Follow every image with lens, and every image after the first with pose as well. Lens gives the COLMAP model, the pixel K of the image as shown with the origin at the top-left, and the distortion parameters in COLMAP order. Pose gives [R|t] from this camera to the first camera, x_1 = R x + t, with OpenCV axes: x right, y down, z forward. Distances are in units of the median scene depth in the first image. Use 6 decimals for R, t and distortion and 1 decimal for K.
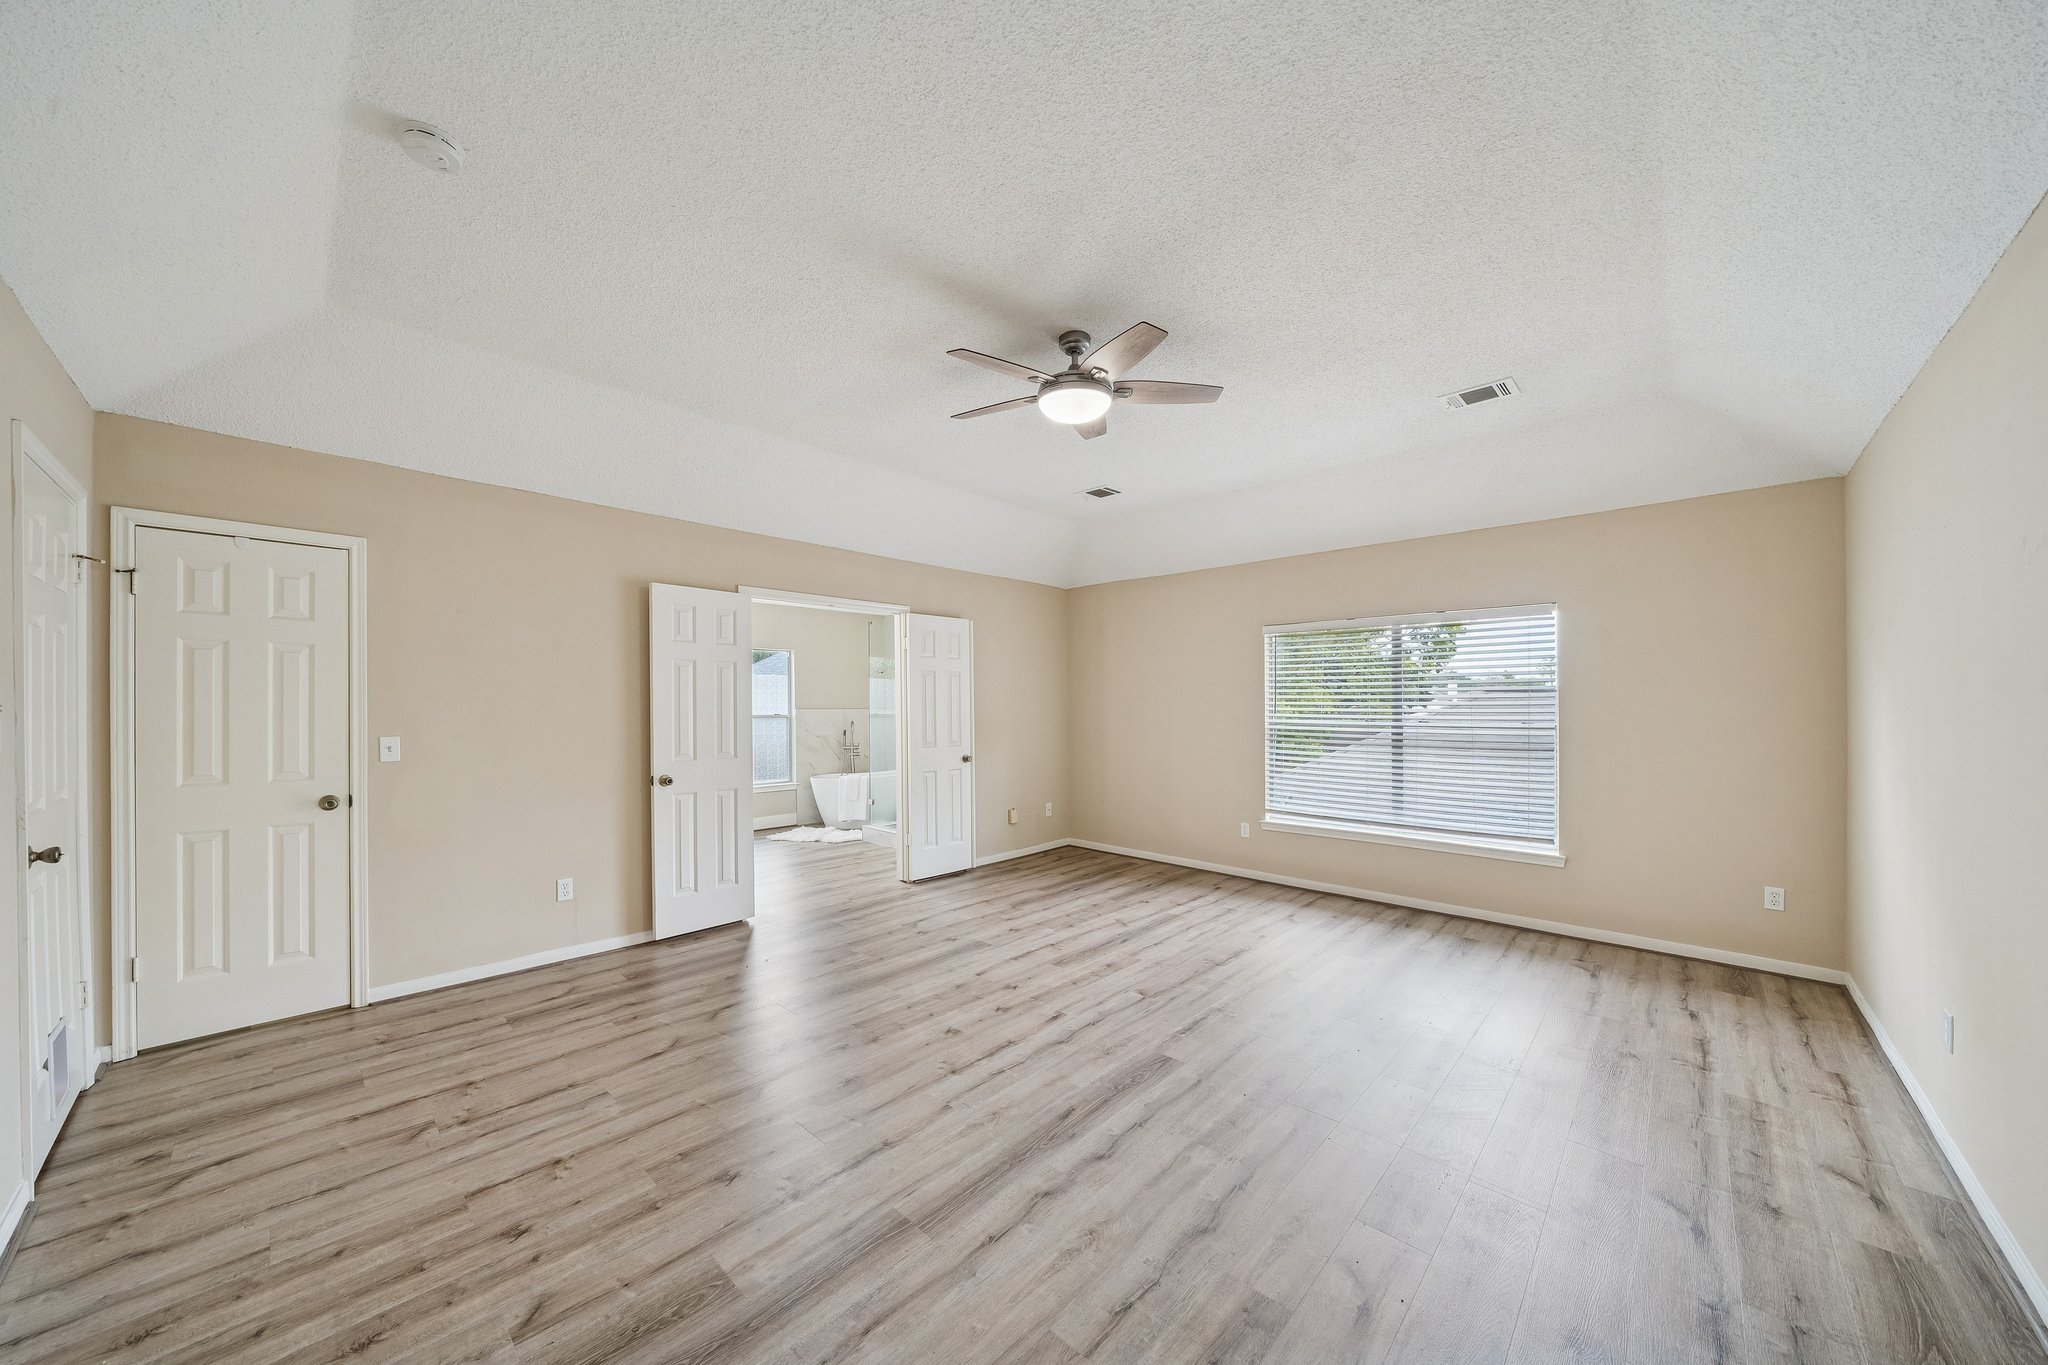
lens RADIAL K [[708.4, 0, 1010.9], [0, 708.4, 699.7], [0, 0, 1]] dist [-0.005888, 0.000198]
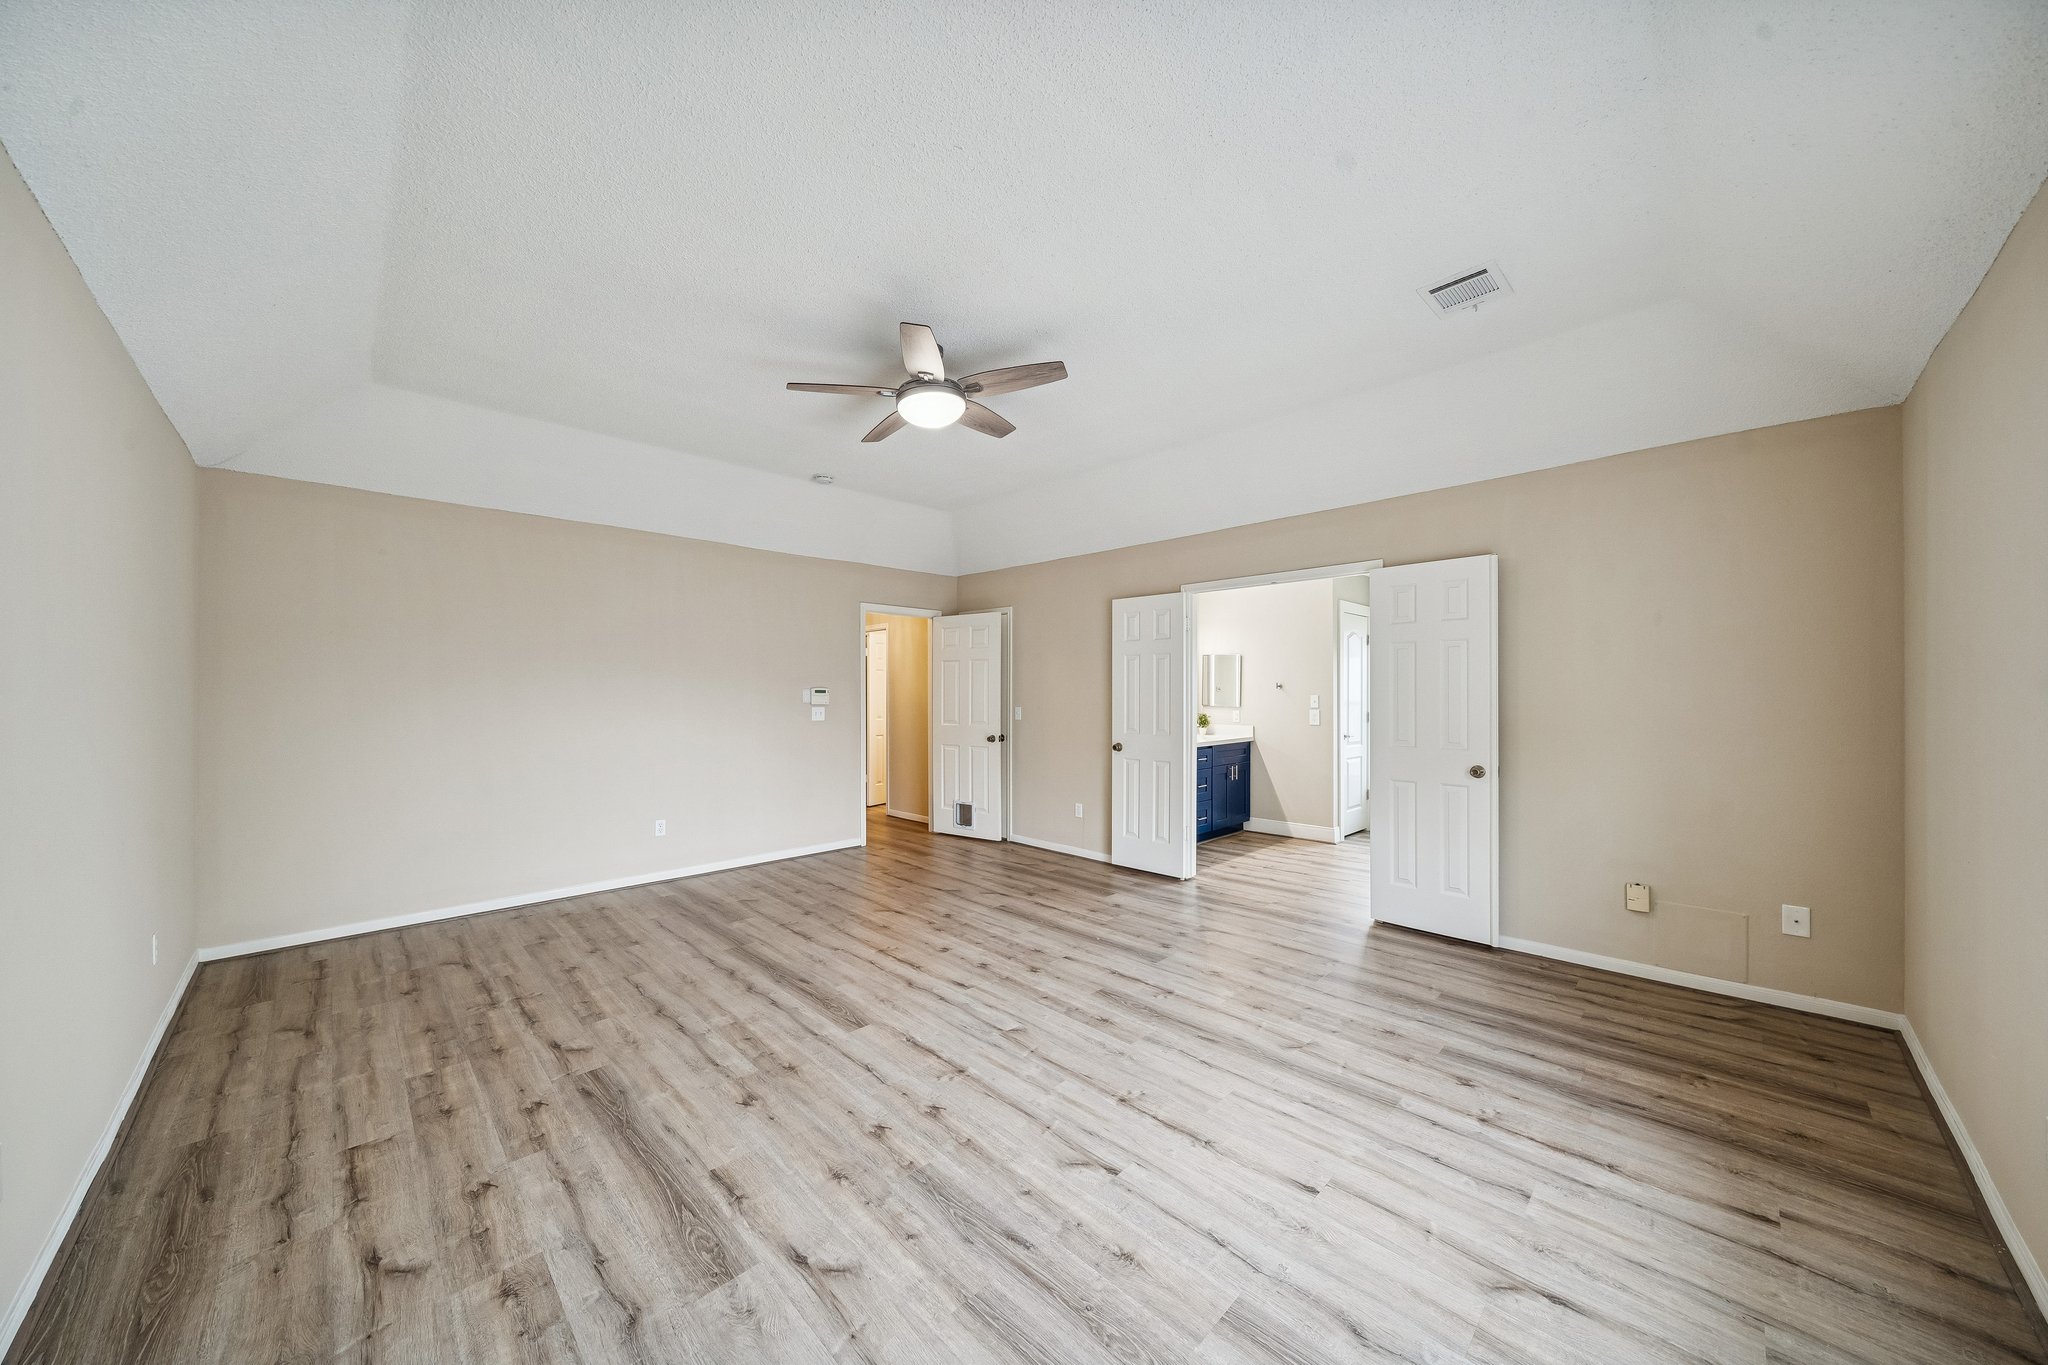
lens RADIAL K [[708.4, 0, 1014.7], [0, 708.4, 690.2], [0, 0, 1]] dist [-0.005888, 0.000198]
pose [[-0.037873, -0.003193, -0.999277, 0.914036], [0.007868, 0.999963, -0.003493, 0.011341], [0.999252, -0.007995, -0.037847, 0.919883]]
